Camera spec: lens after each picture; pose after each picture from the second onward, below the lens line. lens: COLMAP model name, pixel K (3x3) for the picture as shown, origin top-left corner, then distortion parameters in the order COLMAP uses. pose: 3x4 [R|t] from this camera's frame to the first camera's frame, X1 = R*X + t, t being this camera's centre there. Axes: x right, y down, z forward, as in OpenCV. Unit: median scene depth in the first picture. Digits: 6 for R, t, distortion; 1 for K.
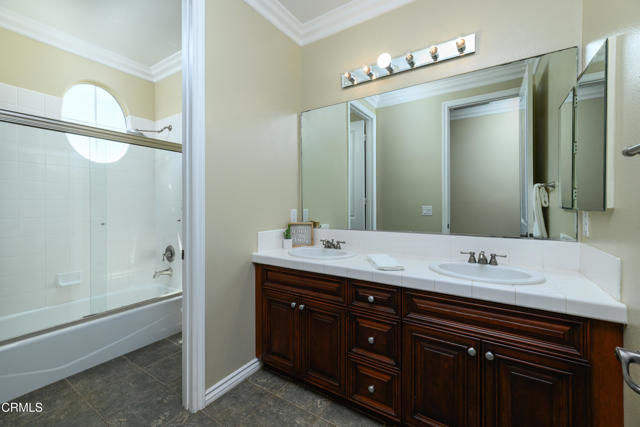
lens RADIAL K [[262.7, 0, 325.4], [0, 262.7, 210.3], [0, 0, 1]] dist [0.003664, 0.000039]
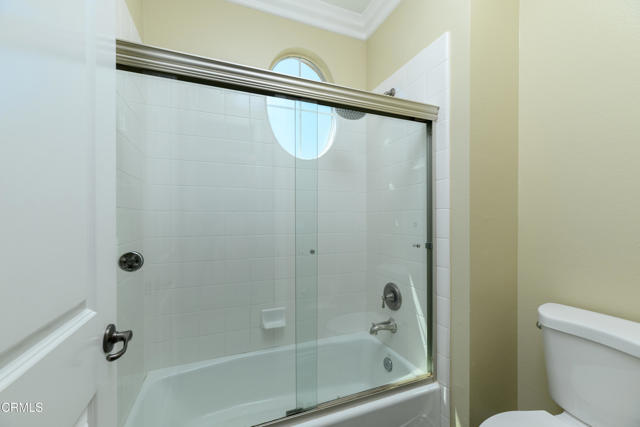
lens RADIAL K [[262.7, 0, 319.8], [0, 262.7, 215.1], [0, 0, 1]] dist [0.003664, 0.000039]
pose [[0.805900, -0.003377, -0.592042, -0.396892], [-0.002600, 0.999954, -0.009242, -0.019538], [0.592046, 0.008987, 0.805854, 0.441568]]
